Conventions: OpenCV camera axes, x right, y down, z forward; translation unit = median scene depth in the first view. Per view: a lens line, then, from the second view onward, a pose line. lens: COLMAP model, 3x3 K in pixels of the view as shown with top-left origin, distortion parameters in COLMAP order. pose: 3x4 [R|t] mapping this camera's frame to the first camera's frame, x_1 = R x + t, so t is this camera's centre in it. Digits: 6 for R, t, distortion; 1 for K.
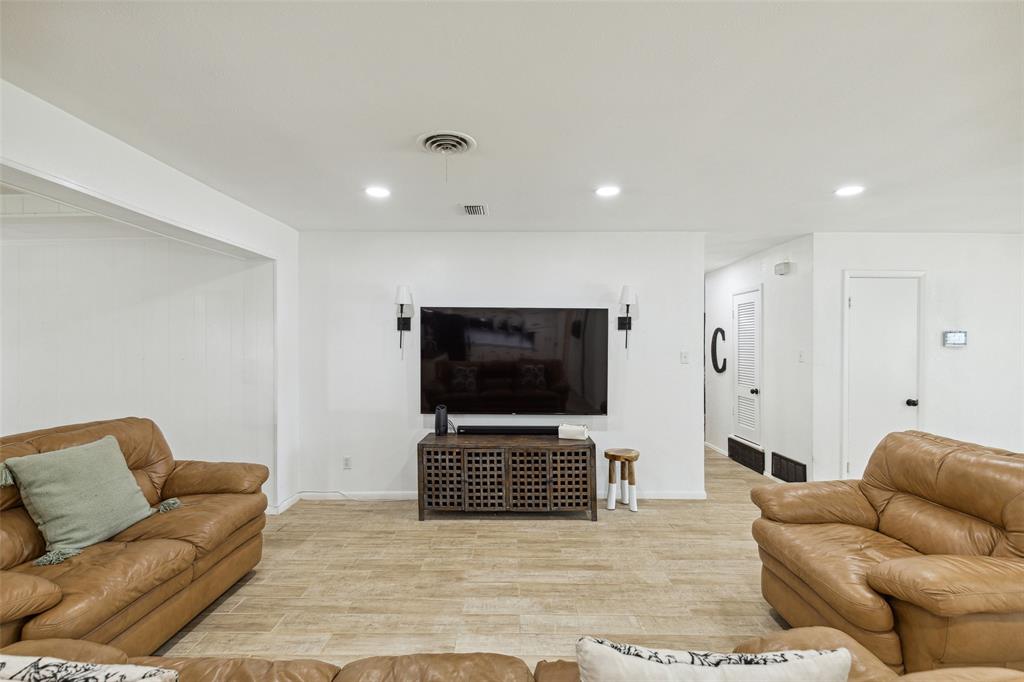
lens RADIAL K [[463.0, 0, 512.6], [0, 463.0, 349.1], [0, 0, 1]] dist [0.008251, -0.000808]
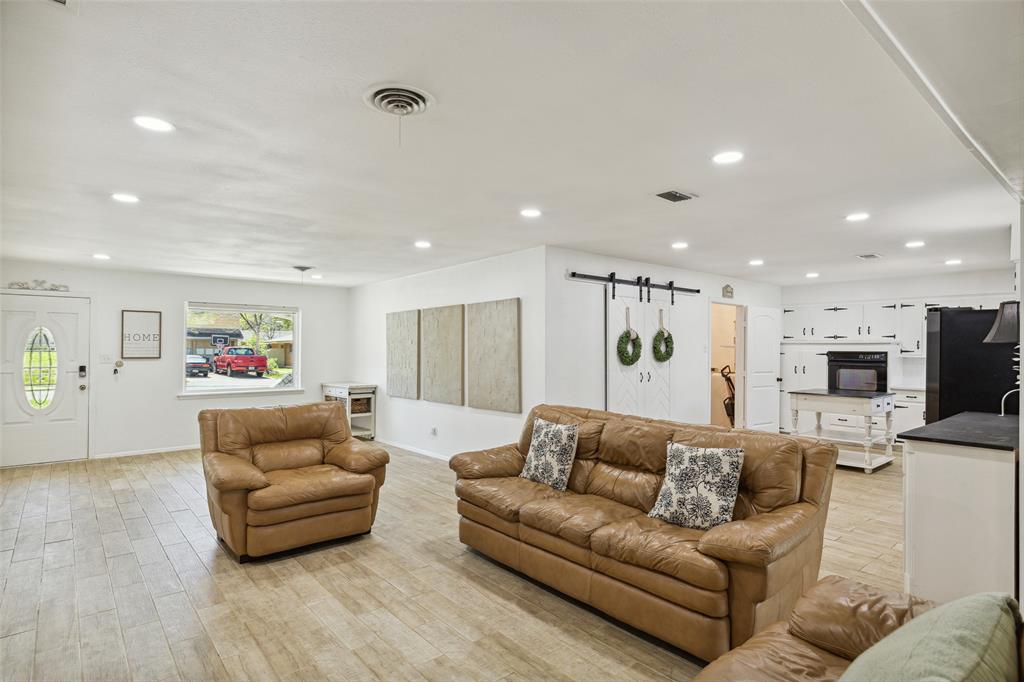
lens RADIAL K [[536.9, 0, 501.7], [0, 536.9, 344.2], [0, 0, 1]] dist [0.015505, 0.001271]
pose [[-0.629232, 0.000411, 0.777217, -0.631899], [0.001277, 0.999999, 0.000505, -0.011535], [-0.777217, 0.001310, -0.629232, 0.923121]]
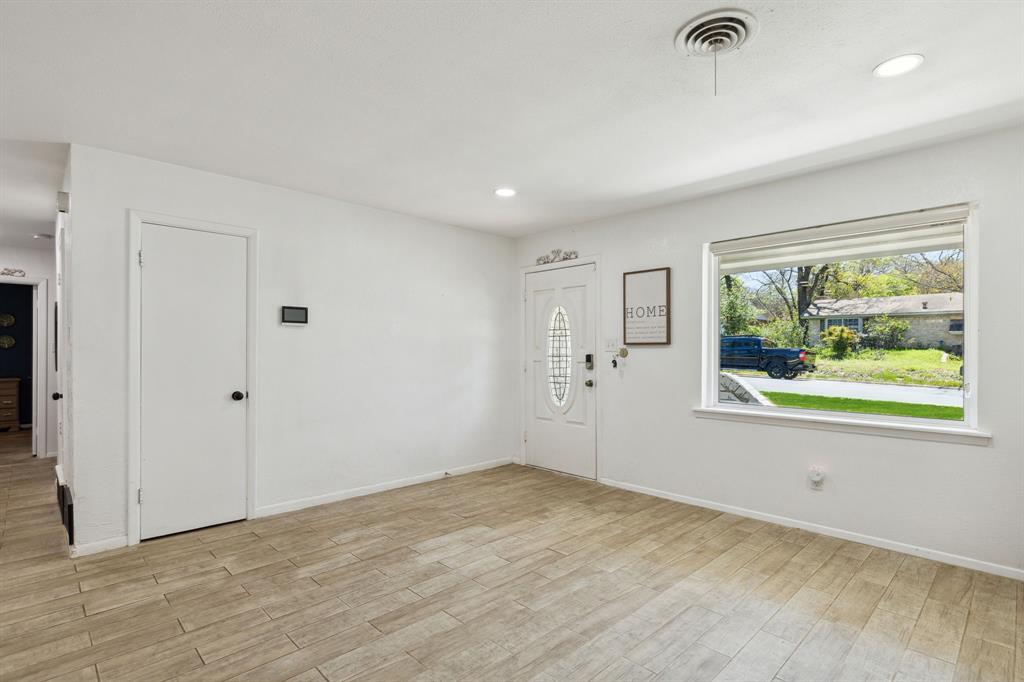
lens RADIAL K [[494.4, 0, 517.8], [0, 494.4, 348.3], [0, 0, 1]] dist [0.002786, -0.000504]
pose [[0.716080, -0.003444, 0.698010, 0.699223], [0.009981, 0.999936, -0.005306, 0.051003], [-0.697947, 0.010766, 0.716069, 0.088983]]
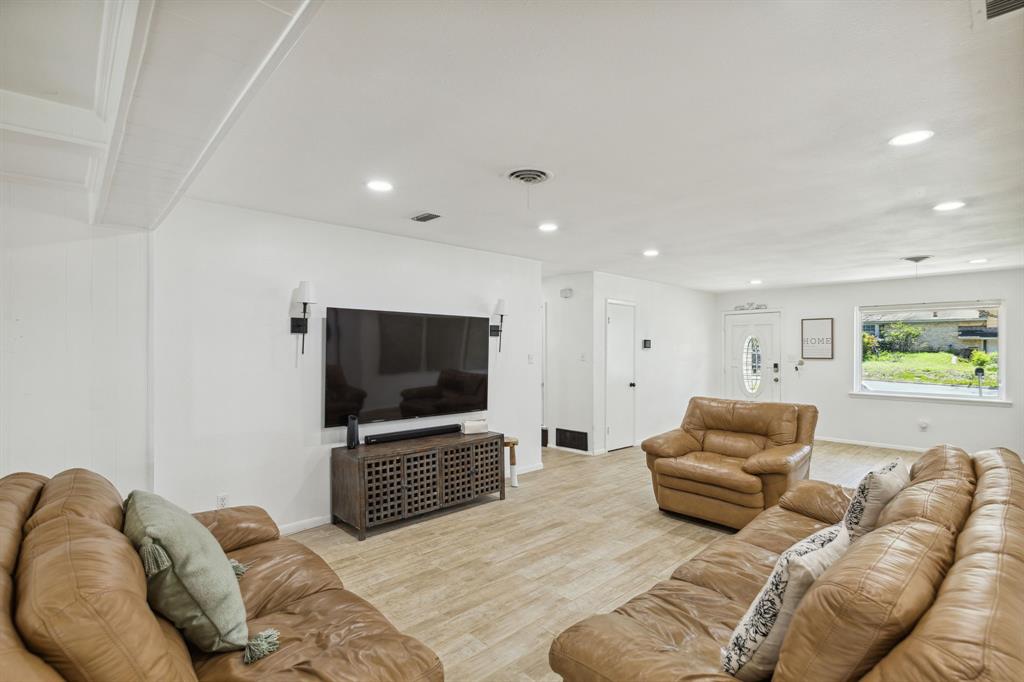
lens RADIAL K [[475.1, 0, 520.4], [0, 475.1, 345.4], [0, 0, 1]] dist [0.001167, 0.001282]
pose [[0.728075, 0.001751, 0.685495, -0.616799], [0.008142, 0.999904, -0.011201, -0.005423], [-0.685449, 0.013737, 0.727991, 0.090366]]
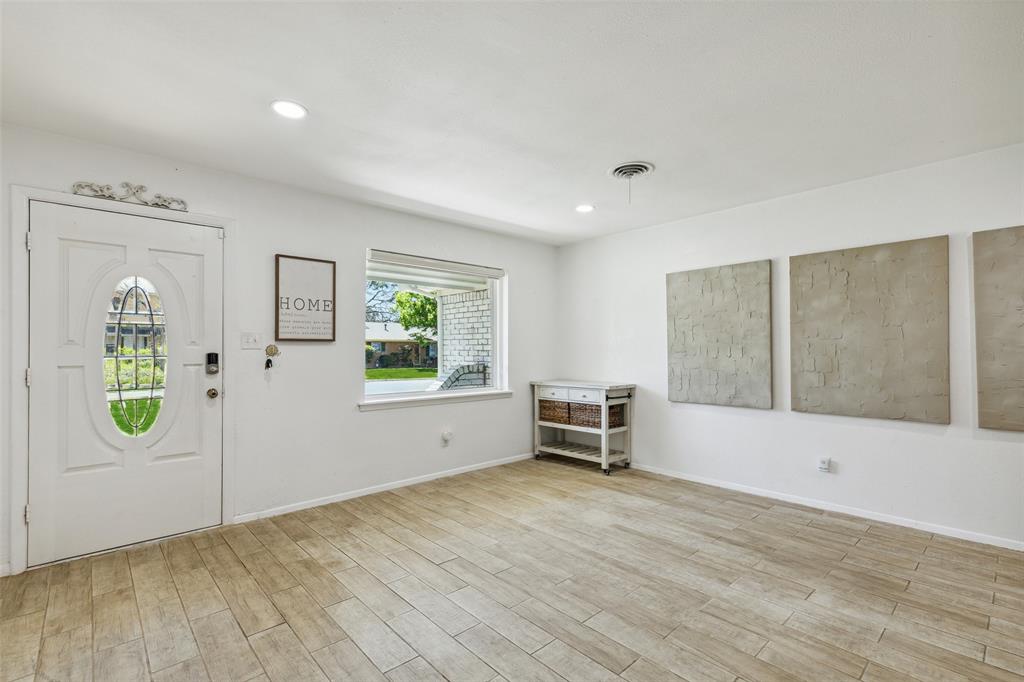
lens RADIAL K [[463.0, 0, 512.0], [0, 463.0, 347.5], [0, 0, 1]] dist [0.008251, -0.000808]
pose [[-0.663538, -0.002650, 0.748138, 0.710673], [0.002918, 0.999977, 0.006129, 0.047893], [-0.748137, 0.006250, -0.663515, 1.024877]]
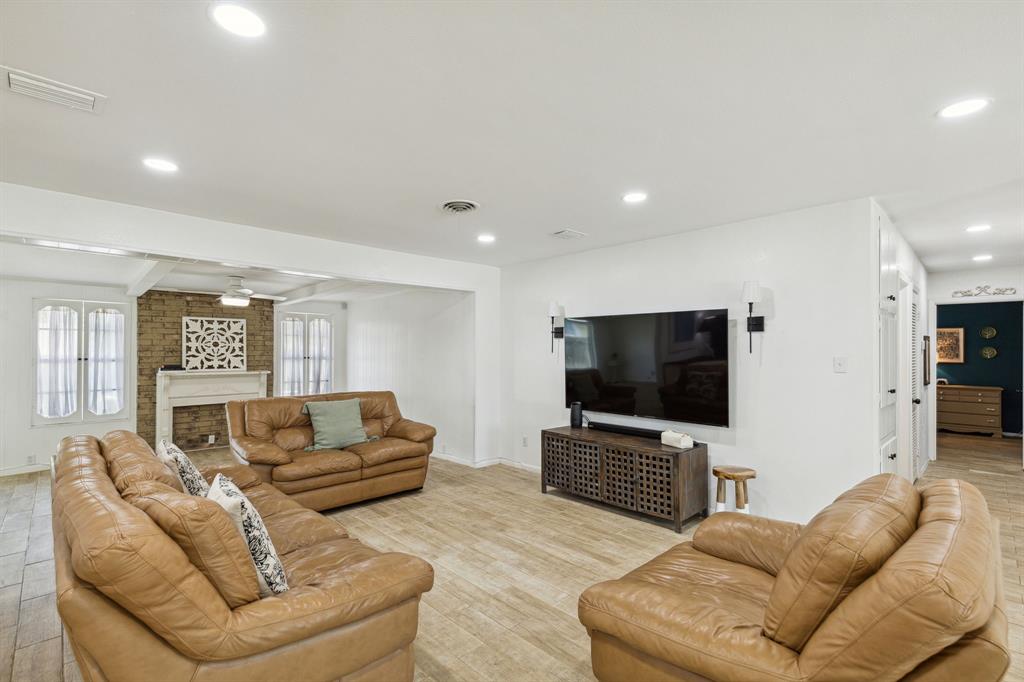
lens RADIAL K [[463.0, 0, 513.6], [0, 463.0, 346.1], [0, 0, 1]] dist [0.008251, -0.000808]
pose [[0.698435, -0.009220, -0.715614, 0.629007], [-0.000941, 0.999904, -0.013801, -0.002535], [0.715672, 0.010313, 0.698360, 0.081523]]
